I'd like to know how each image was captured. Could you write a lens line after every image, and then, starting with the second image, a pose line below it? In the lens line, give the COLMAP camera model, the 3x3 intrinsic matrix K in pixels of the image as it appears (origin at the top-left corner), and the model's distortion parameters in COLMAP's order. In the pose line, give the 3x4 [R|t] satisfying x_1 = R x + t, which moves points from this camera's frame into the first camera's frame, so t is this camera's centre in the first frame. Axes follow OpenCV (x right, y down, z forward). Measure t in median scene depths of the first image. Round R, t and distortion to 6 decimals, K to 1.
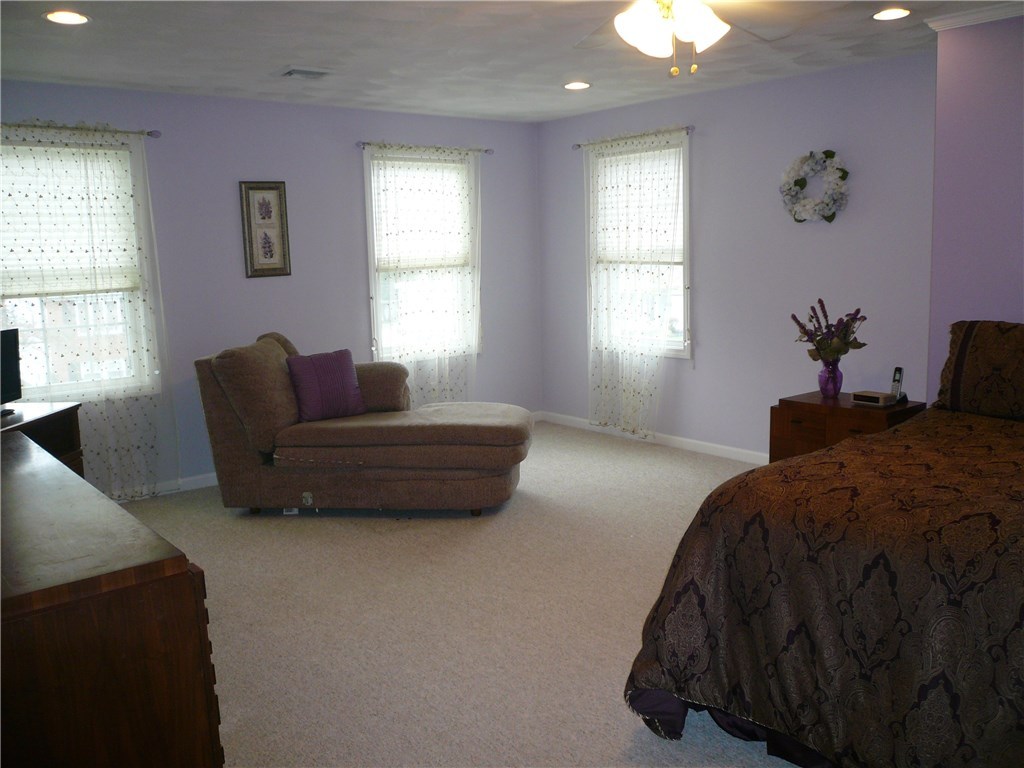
lens RADIAL K [[860.5, 0, 526.0], [0, 860.5, 375.5], [0, 0, 1]] dist [-0.109810, 0.087283]
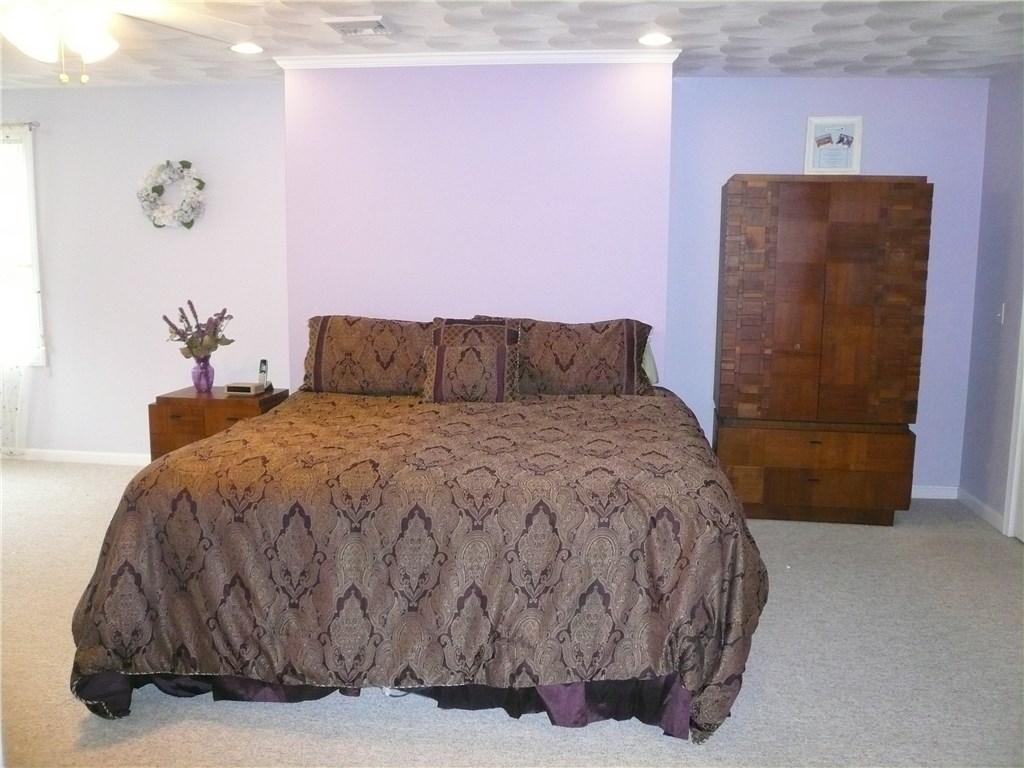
lens RADIAL K [[860.5, 0, 520.5], [0, 860.5, 377.5], [0, 0, 1]] dist [-0.109810, 0.087283]
pose [[0.731598, -0.066931, 0.678443, -0.076936], [0.068509, 0.997349, 0.024515, 0.008999], [-0.678285, 0.028545, 0.734244, -0.063324]]
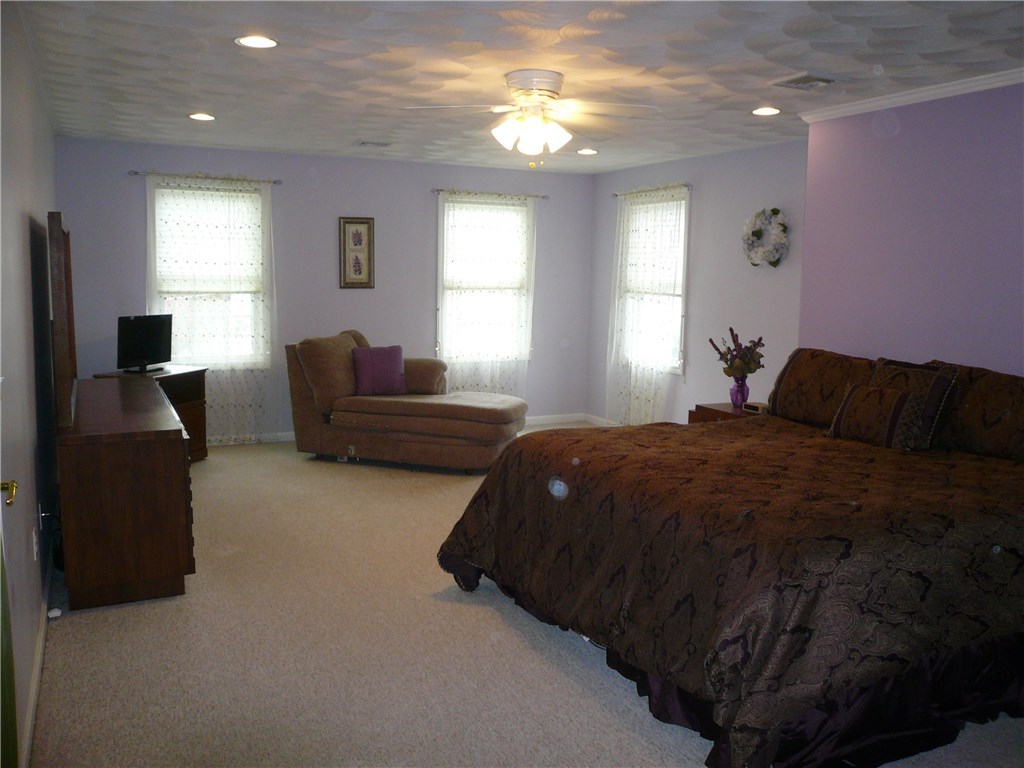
lens RADIAL K [[860.5, 0, 514.9], [0, 860.5, 378.6], [0, 0, 1]] dist [-0.109810, 0.087283]
pose [[0.967836, 0.075606, -0.239952, 0.332193], [-0.081103, 0.996620, -0.013104, 0.026774], [0.238151, 0.032143, 0.970696, -0.293968]]
